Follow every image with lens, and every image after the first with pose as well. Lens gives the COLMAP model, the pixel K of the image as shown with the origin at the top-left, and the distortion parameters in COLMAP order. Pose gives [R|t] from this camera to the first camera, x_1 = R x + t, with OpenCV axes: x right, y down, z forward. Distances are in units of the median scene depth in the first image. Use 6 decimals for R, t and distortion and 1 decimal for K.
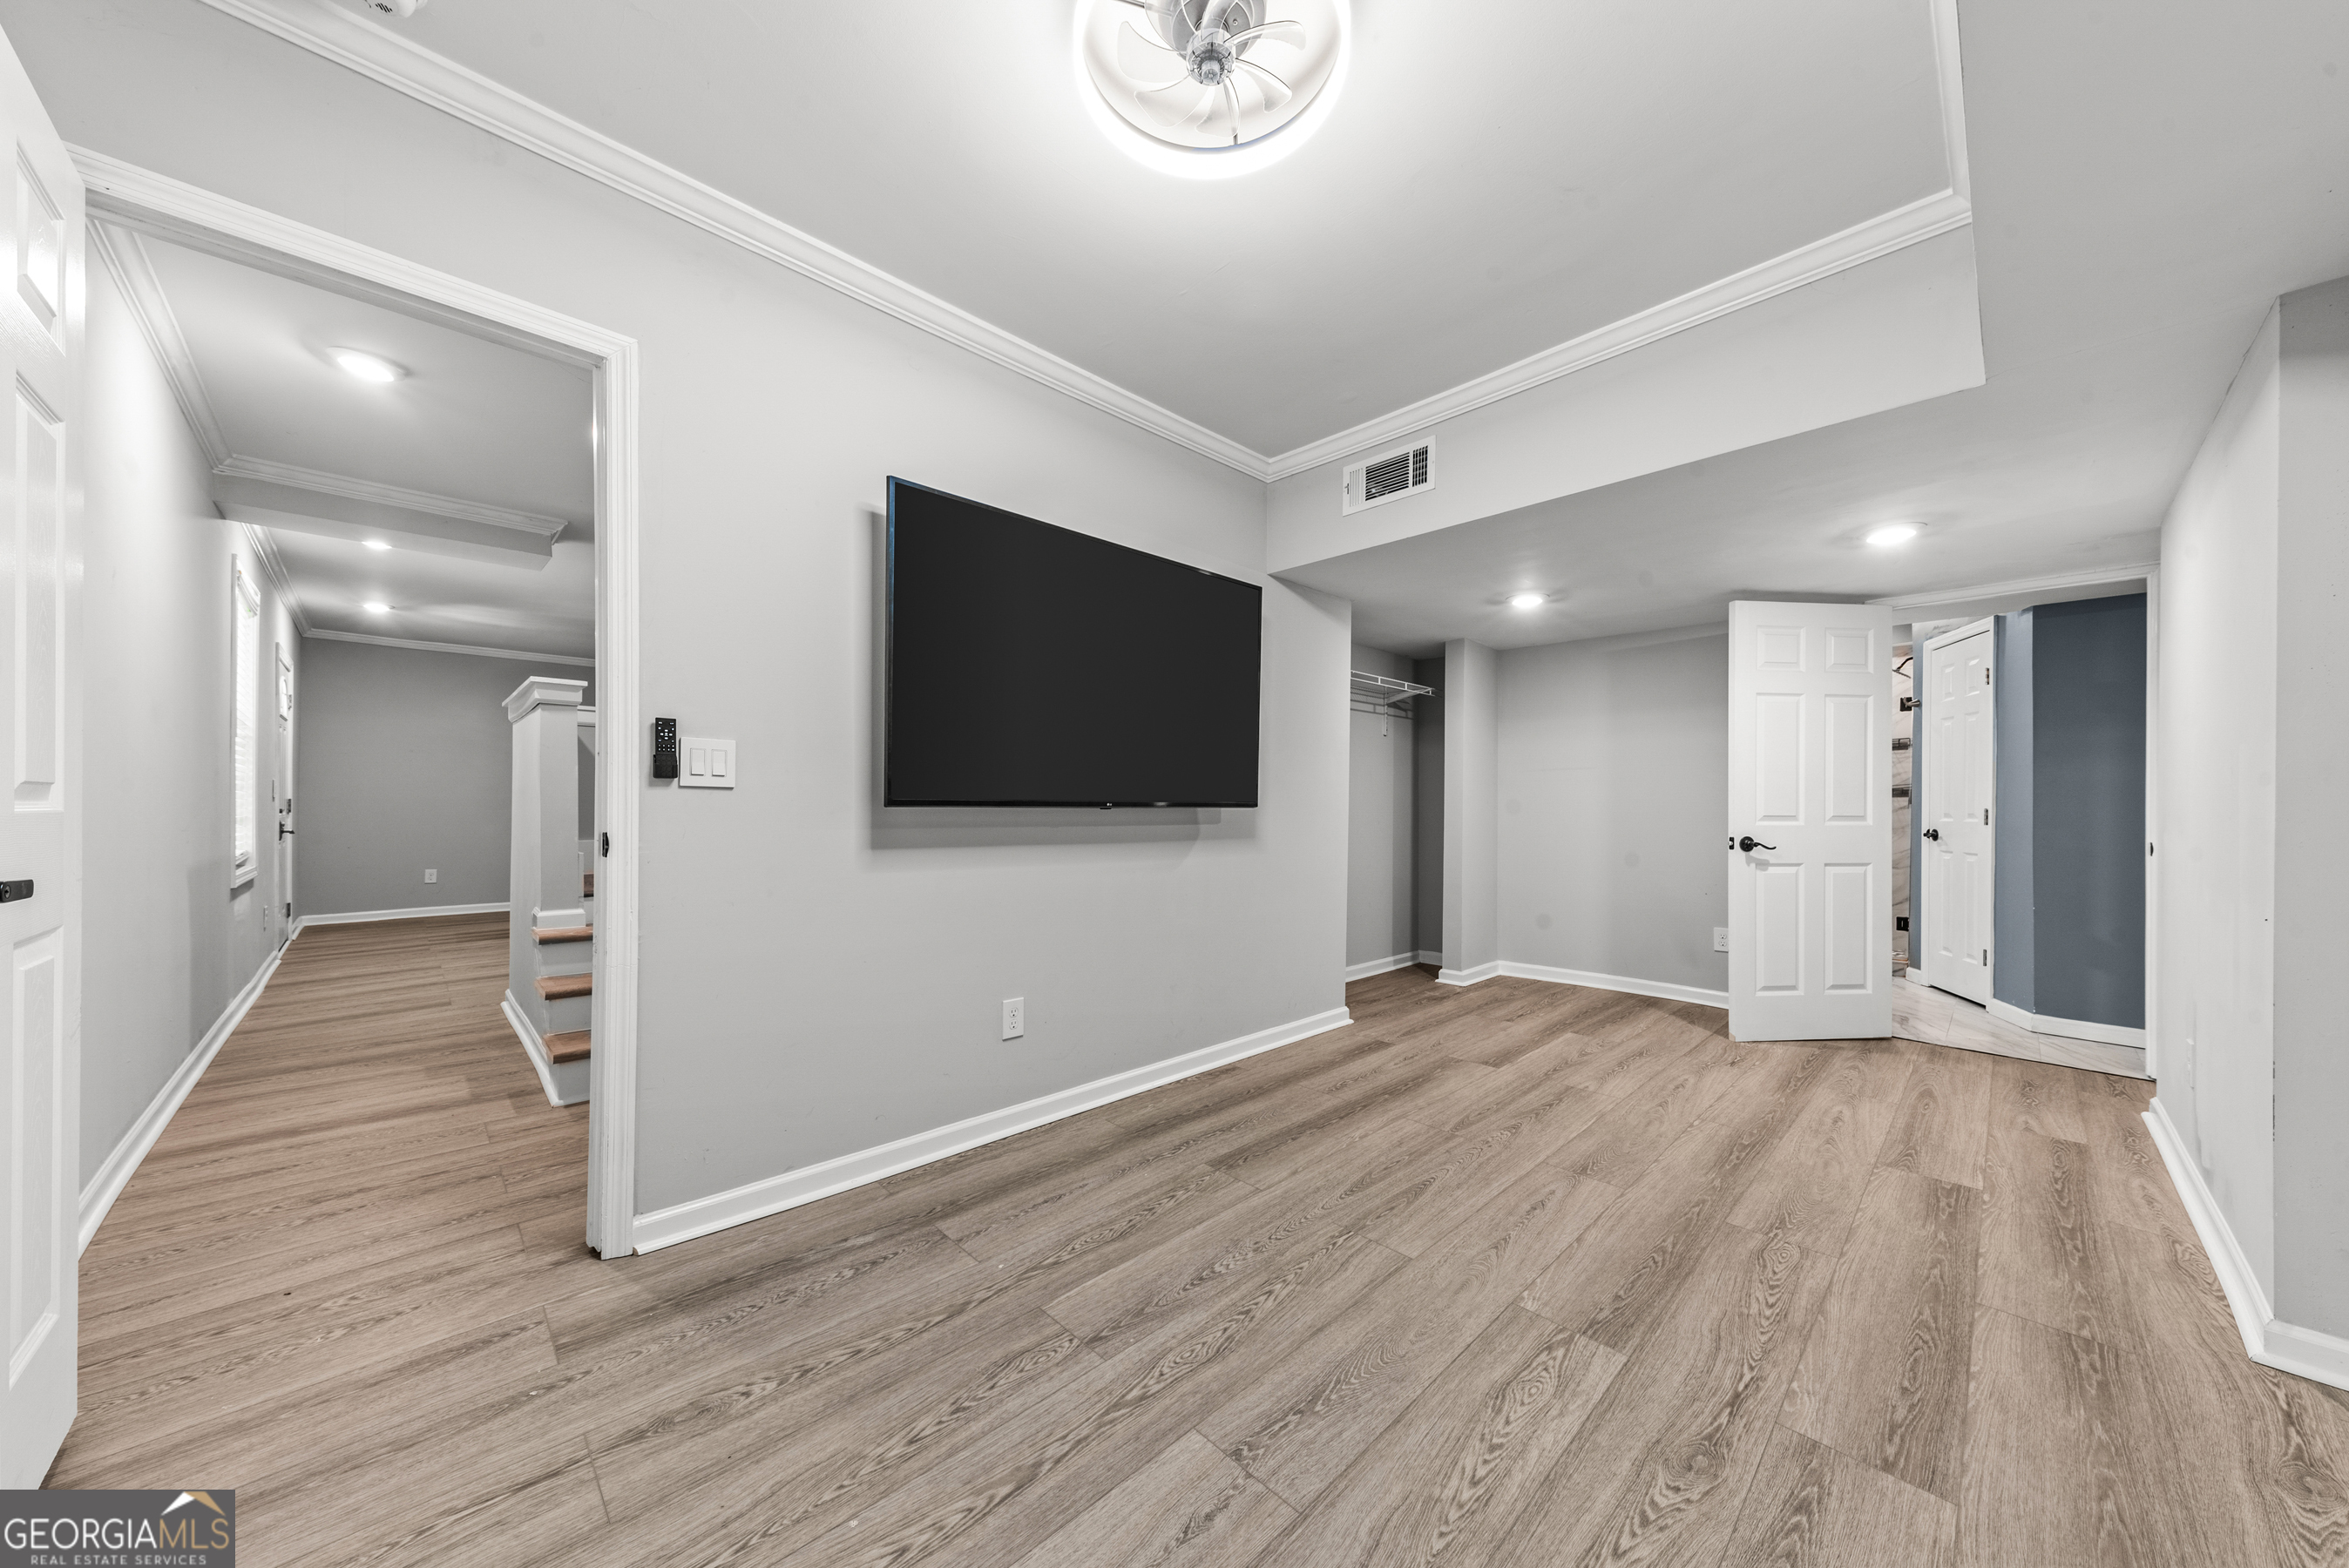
lens RADIAL K [[790.3, 0, 1113.6], [0, 790.3, 807.4], [0, 0, 1]] dist [0.020501, -0.005006]
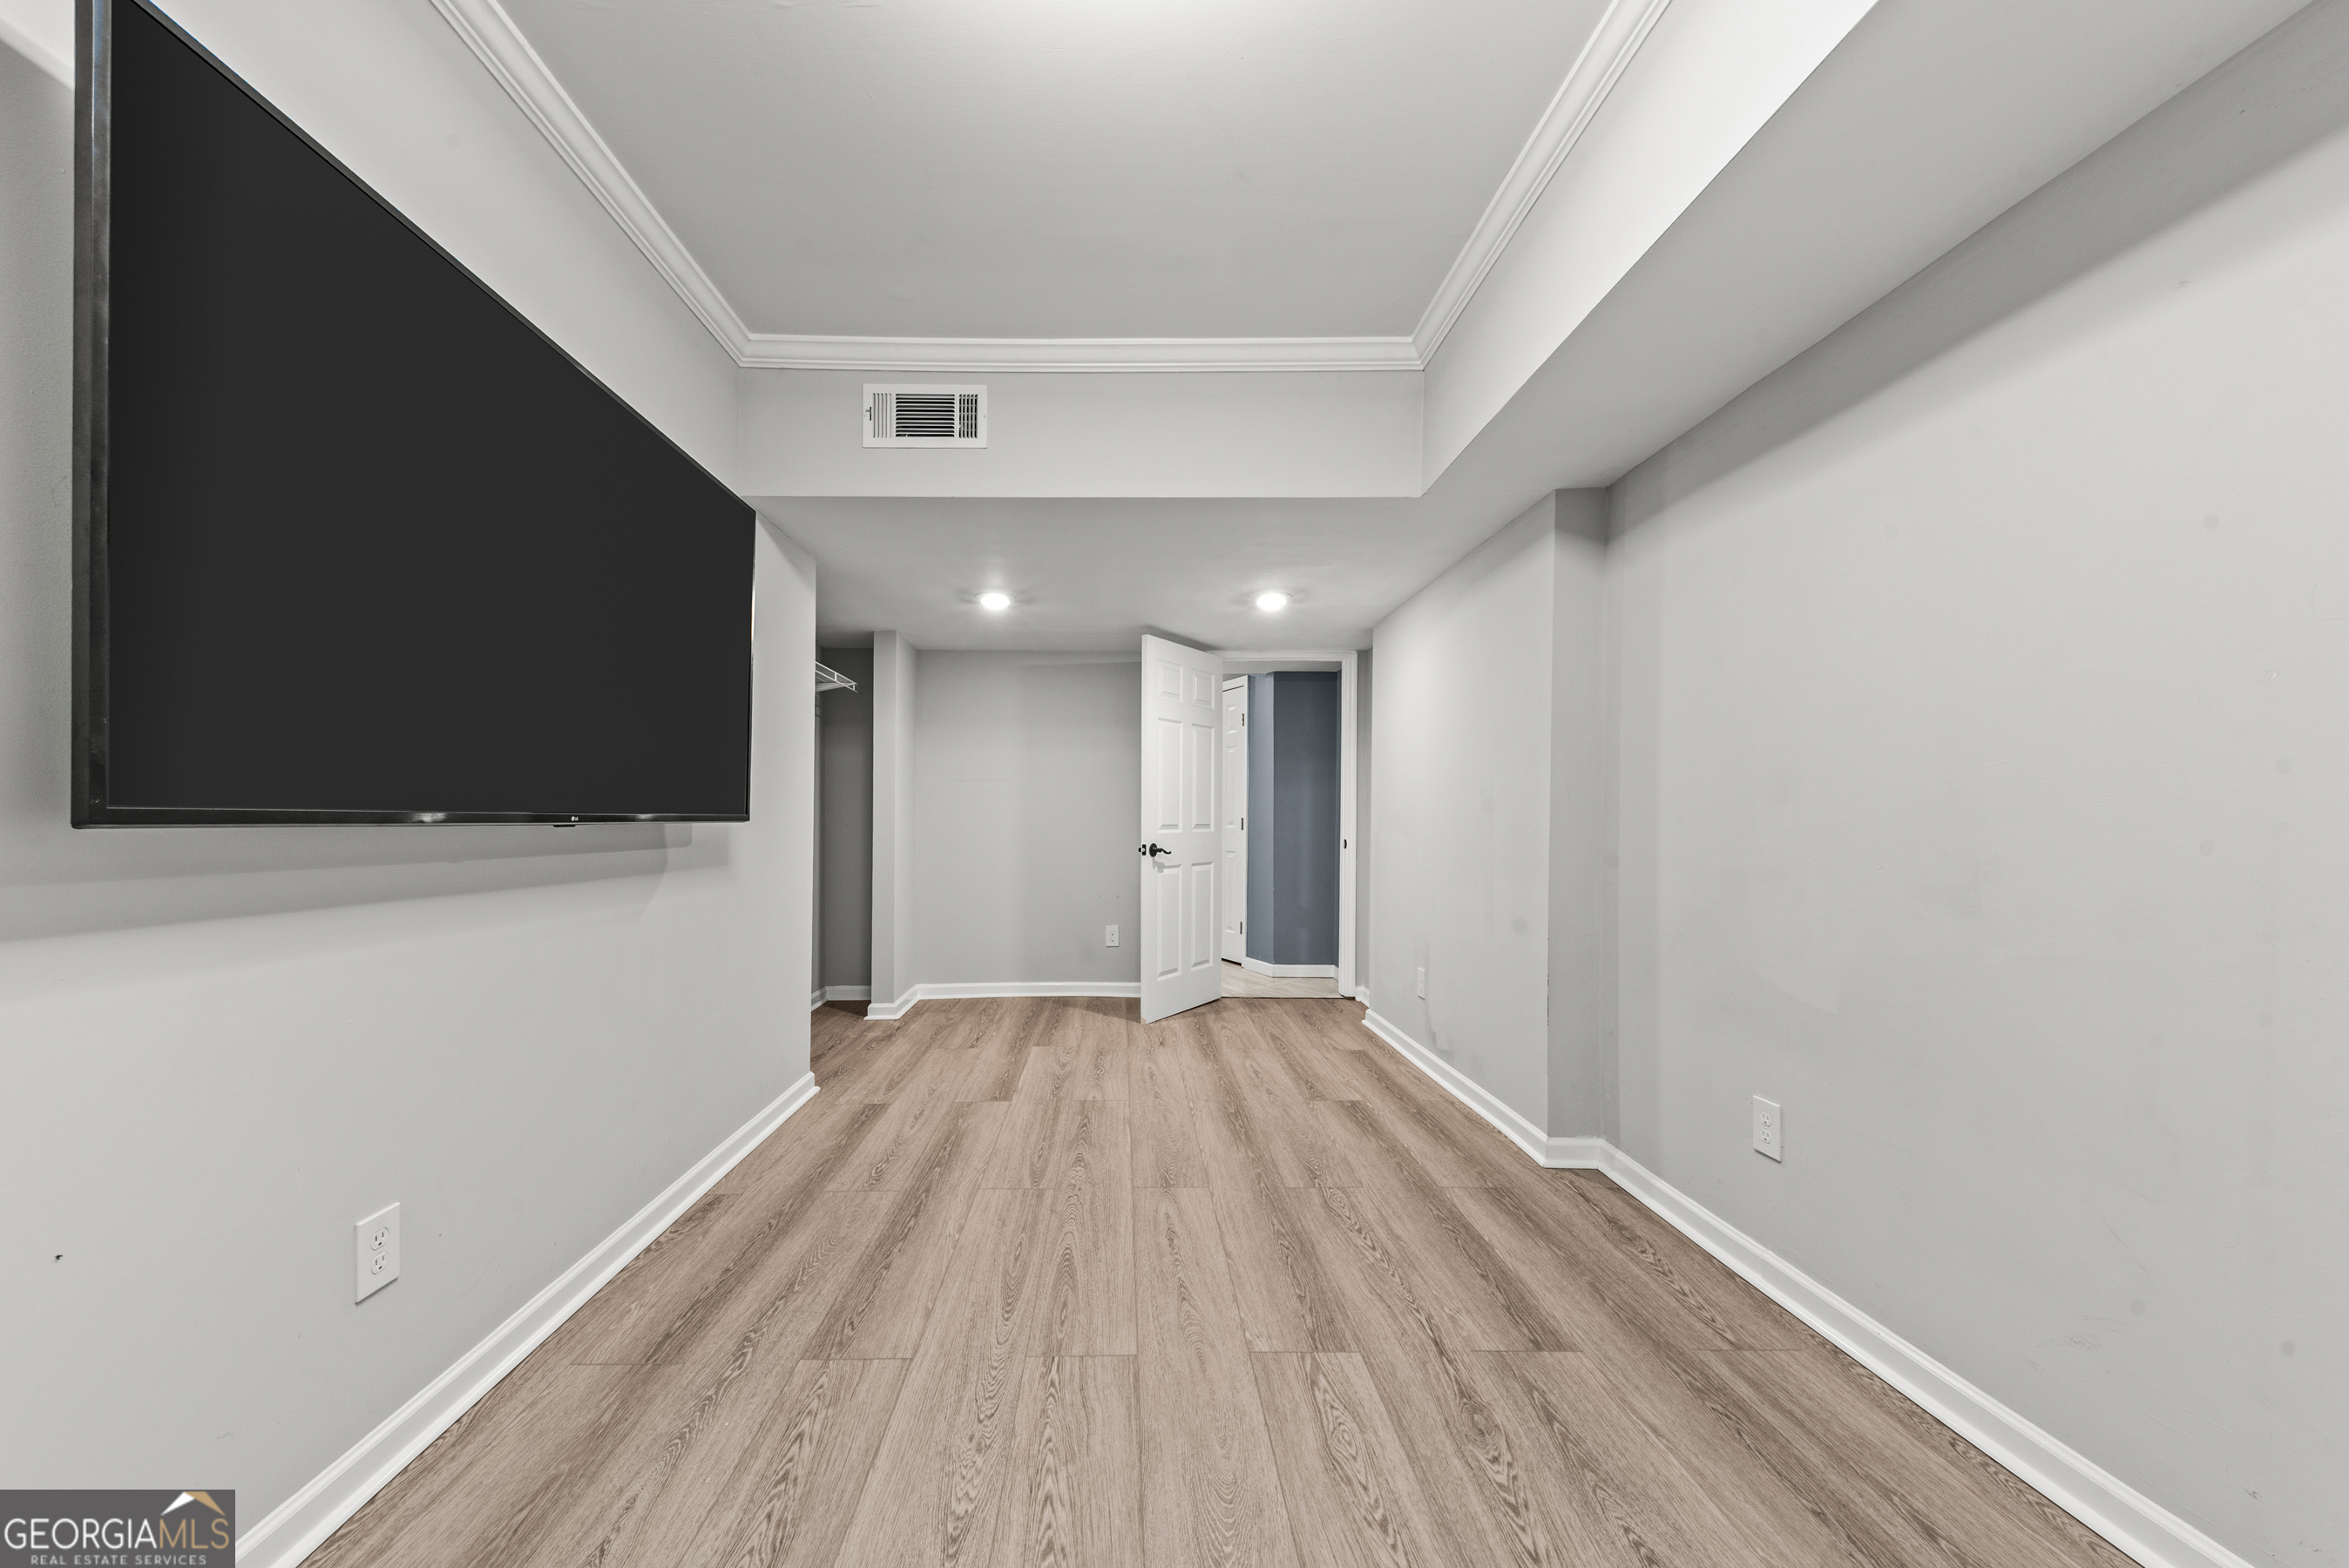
lens RADIAL K [[867.3, 0, 1114.3], [0, 867.3, 829.1], [0, 0, 1]] dist [0.016154, -0.000048]
pose [[0.659541, -0.015975, 0.751499, -0.228979], [0.008880, 0.999870, 0.013461, -0.001416], [-0.751616, -0.002205, 0.659597, 0.290065]]
